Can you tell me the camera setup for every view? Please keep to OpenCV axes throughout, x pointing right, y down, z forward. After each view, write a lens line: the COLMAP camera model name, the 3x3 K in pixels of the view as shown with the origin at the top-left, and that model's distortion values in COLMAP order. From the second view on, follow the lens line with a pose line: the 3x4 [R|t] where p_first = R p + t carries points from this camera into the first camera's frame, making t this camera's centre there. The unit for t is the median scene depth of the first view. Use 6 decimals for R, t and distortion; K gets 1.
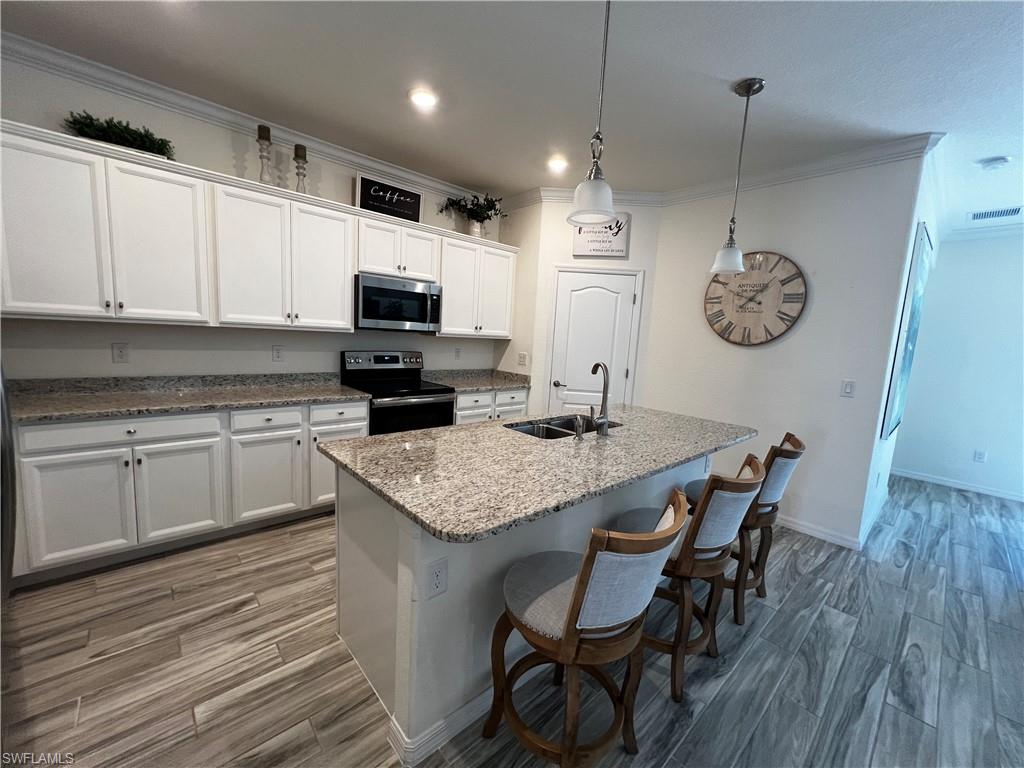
lens RADIAL K [[410.1, 0, 514.3], [0, 410.1, 387.0], [0, 0, 1]] dist [-0.000577, 0.000396]
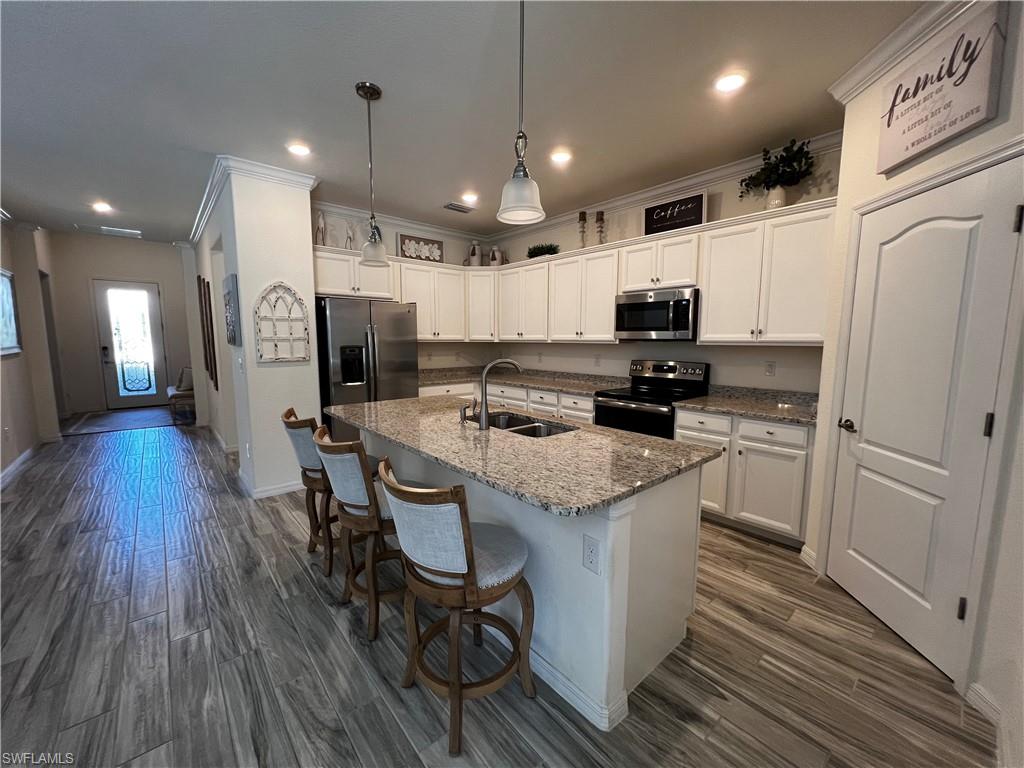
lens RADIAL K [[410.1, 0, 513.6], [0, 410.1, 387.3], [0, 0, 1]] dist [-0.000577, 0.000396]
pose [[-0.027097, 0.062073, -0.997704, 0.815542], [-0.133573, 0.988895, 0.065152, -0.042353], [0.990668, 0.135032, -0.018505, 0.720361]]
